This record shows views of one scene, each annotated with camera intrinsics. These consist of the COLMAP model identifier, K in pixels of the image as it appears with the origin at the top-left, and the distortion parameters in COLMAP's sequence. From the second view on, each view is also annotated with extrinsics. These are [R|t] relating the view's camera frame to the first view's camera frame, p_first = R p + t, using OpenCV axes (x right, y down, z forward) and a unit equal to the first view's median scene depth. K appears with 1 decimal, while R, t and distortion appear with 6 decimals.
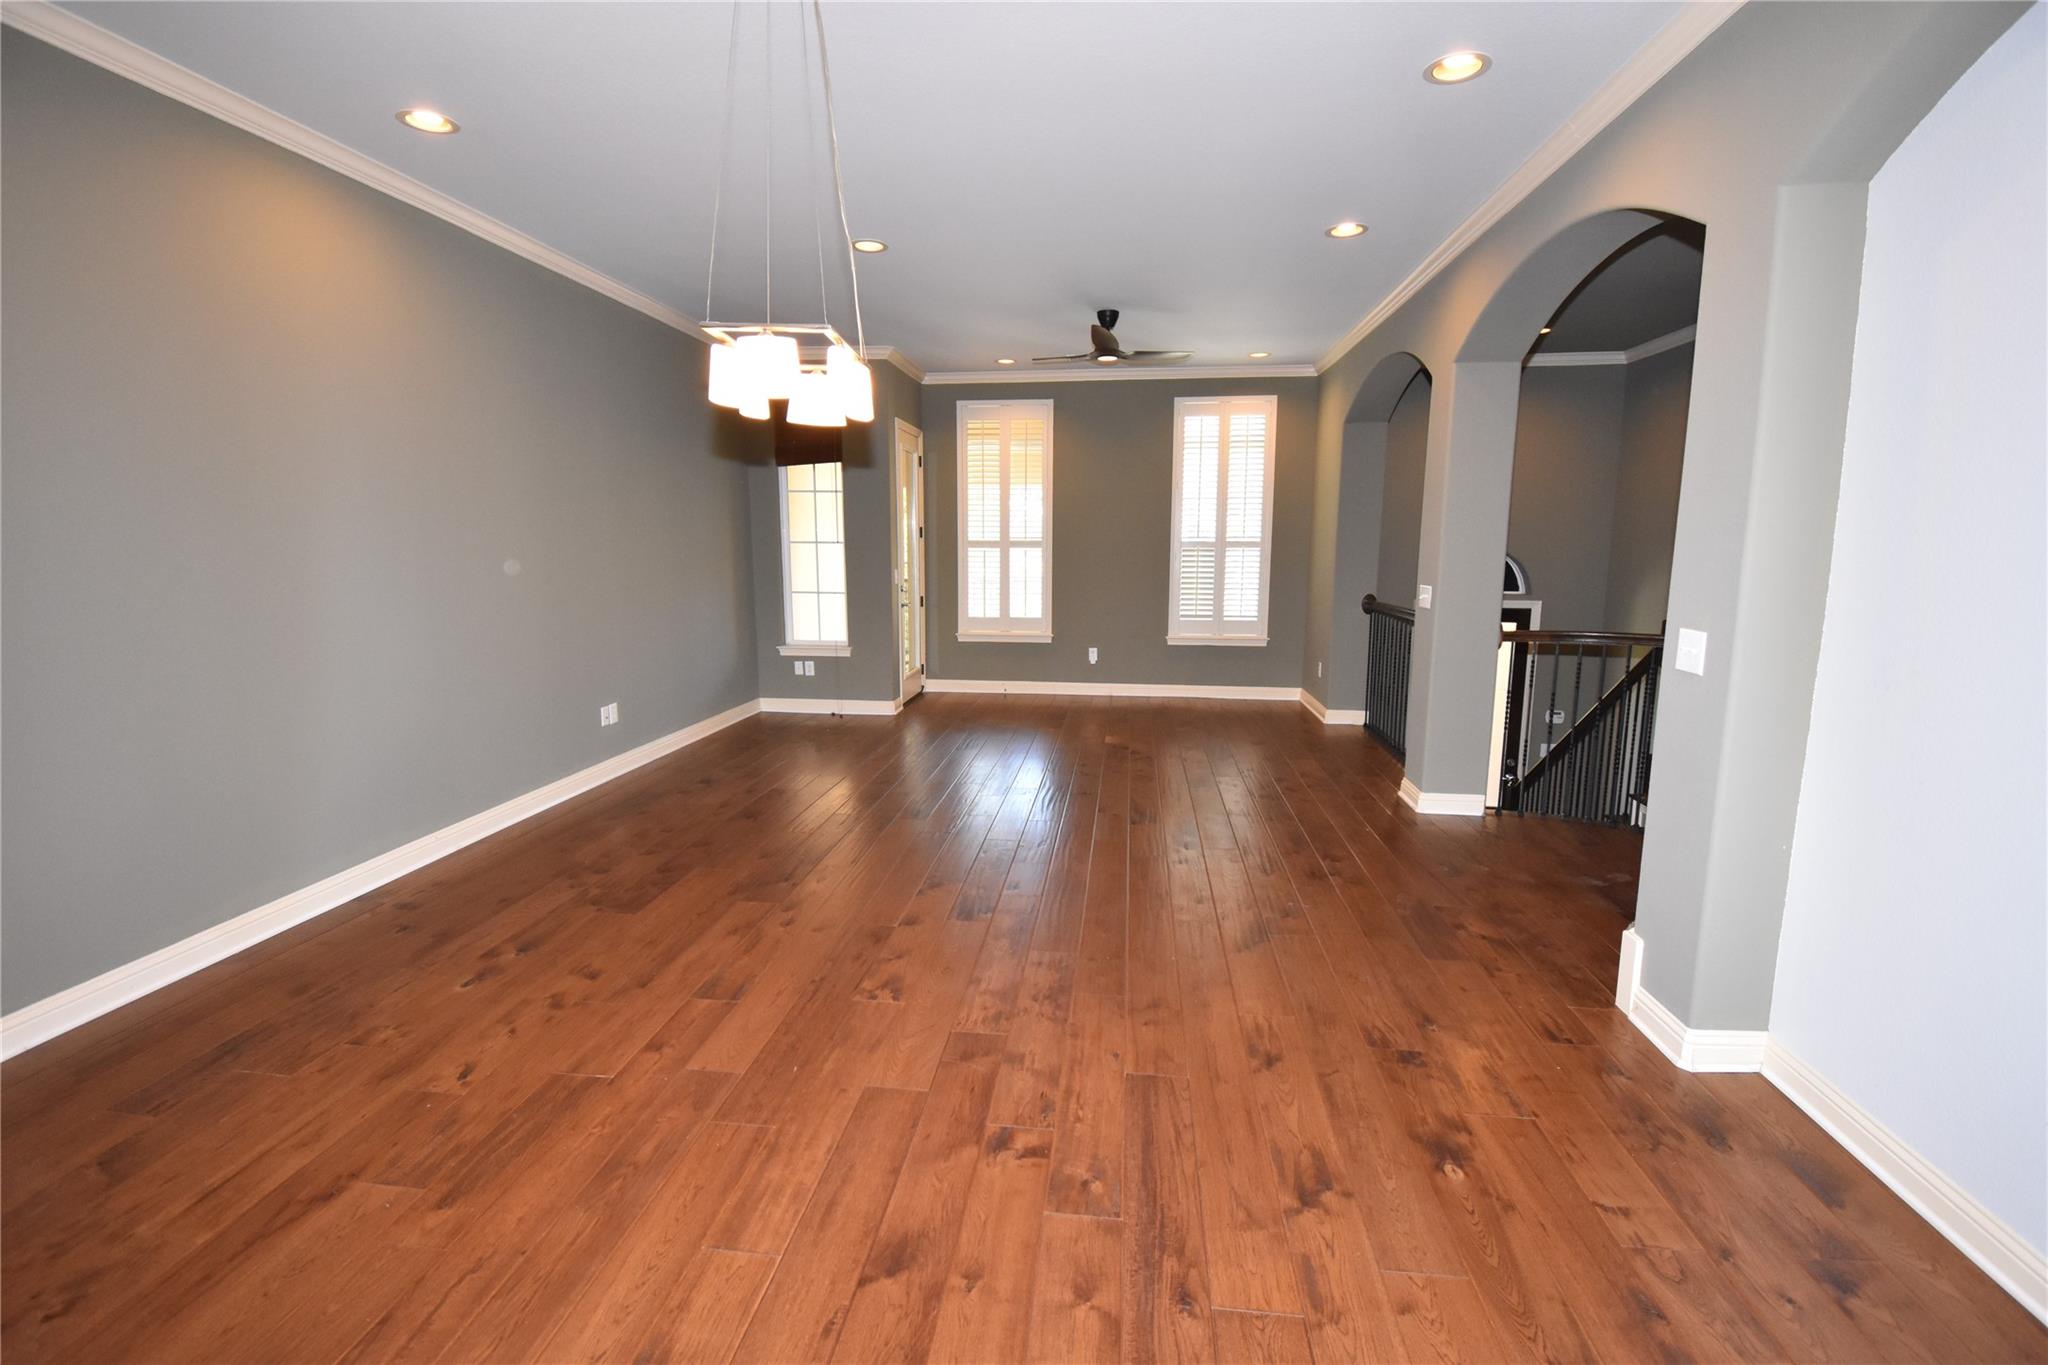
lens RADIAL K [[907.5, 0, 1032.5], [0, 907.5, 676.4], [0, 0, 1]] dist [0.014782, -0.023375]
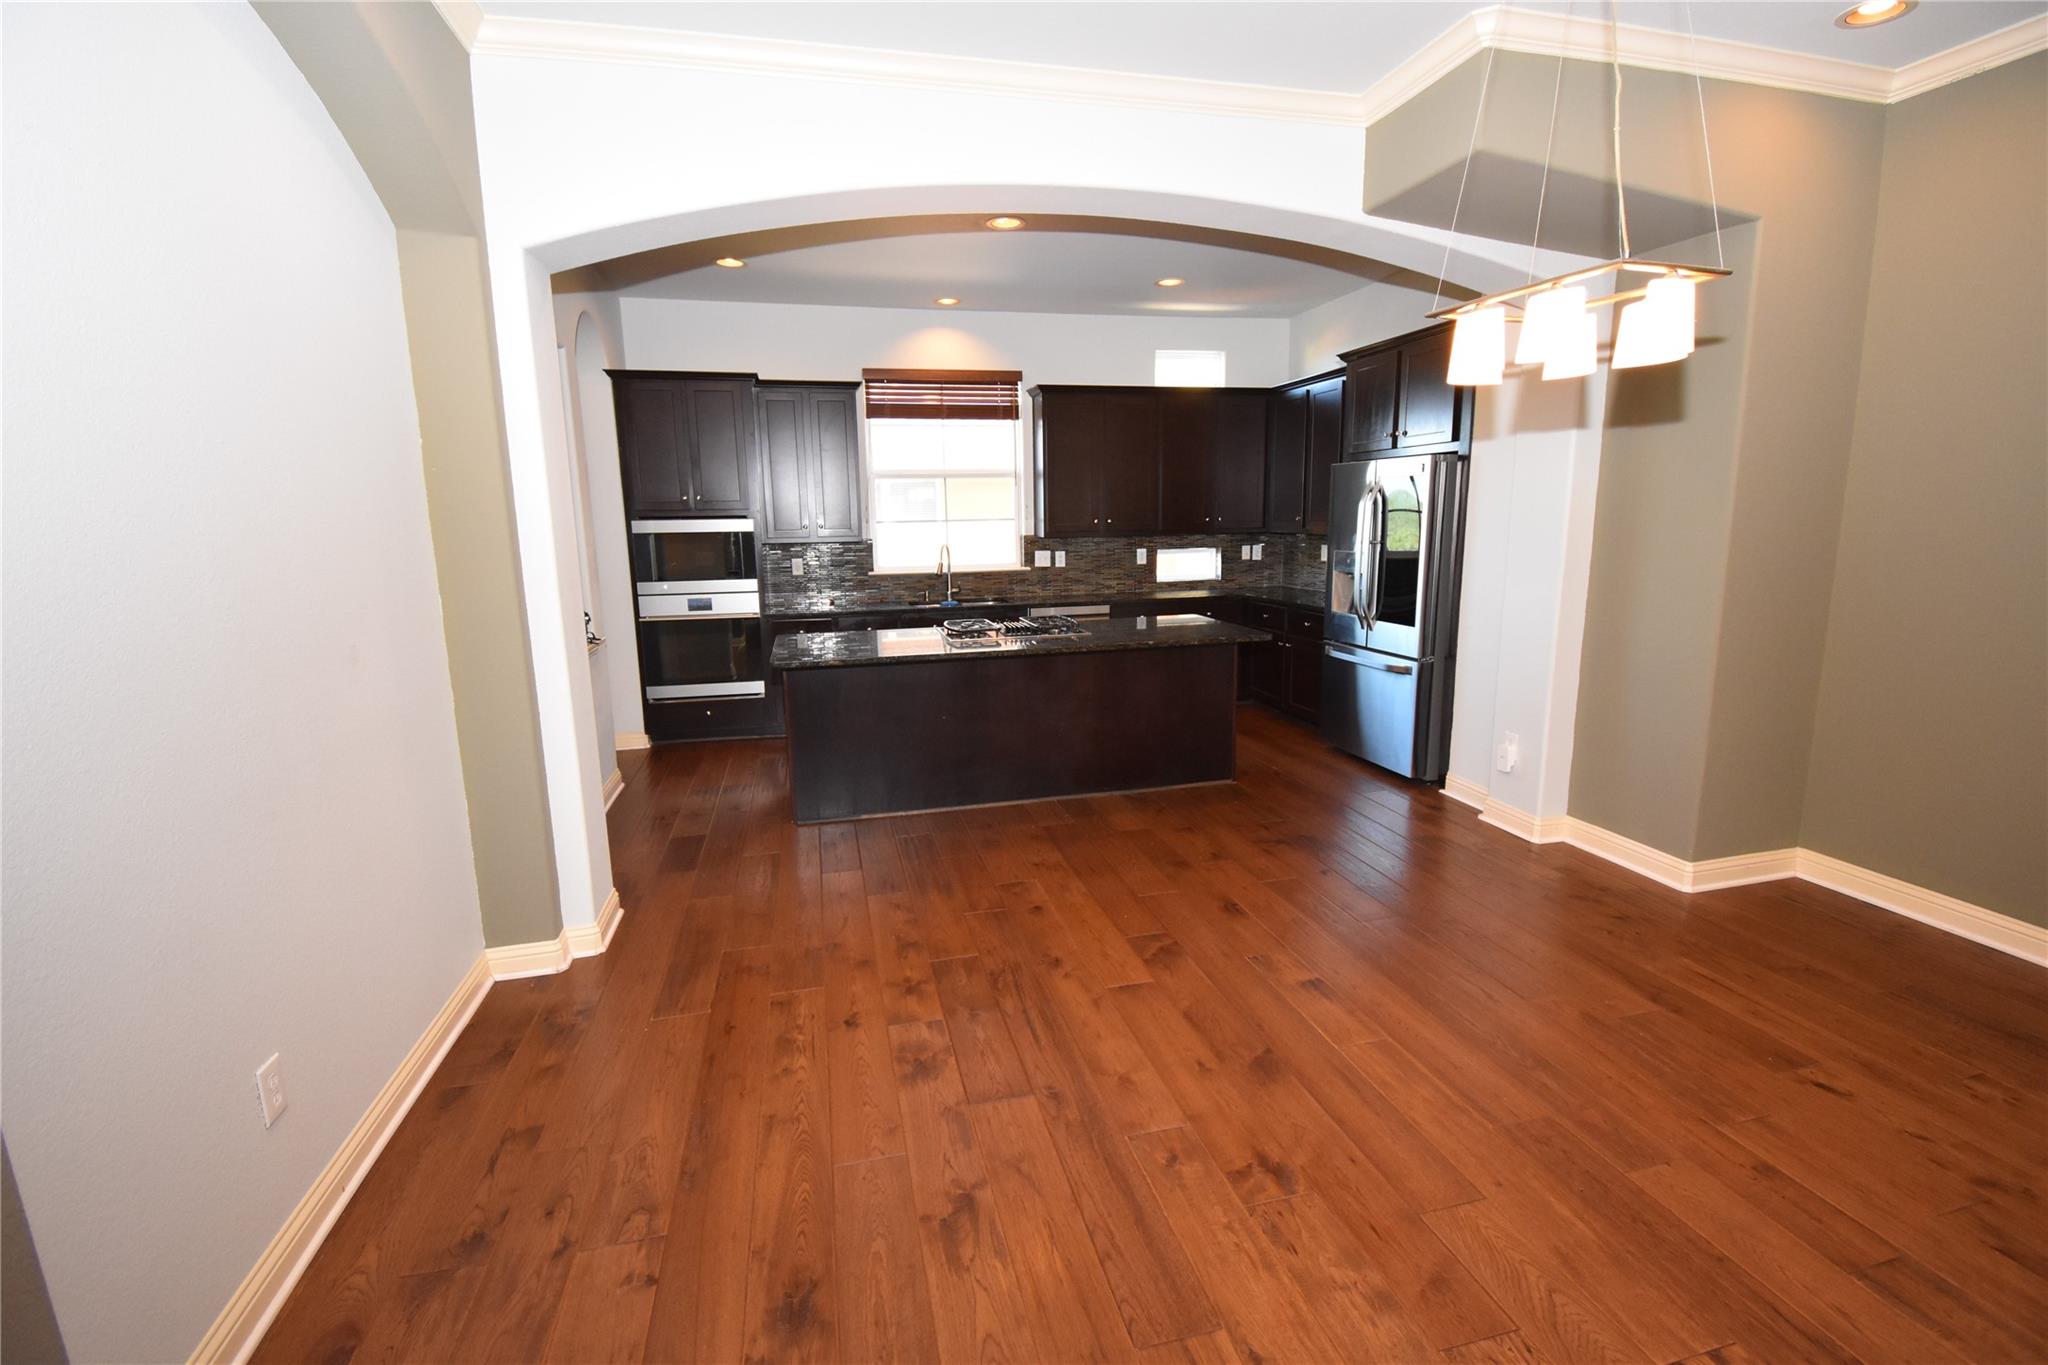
lens RADIAL K [[907.5, 0, 1032.5], [0, 907.5, 676.4], [0, 0, 1]] dist [0.014782, -0.023375]
pose [[-0.938663, 0.072857, -0.337051, 0.510876], [-0.037959, 0.949654, 0.310993, -0.268799], [0.342739, 0.304712, -0.888639, 1.681249]]
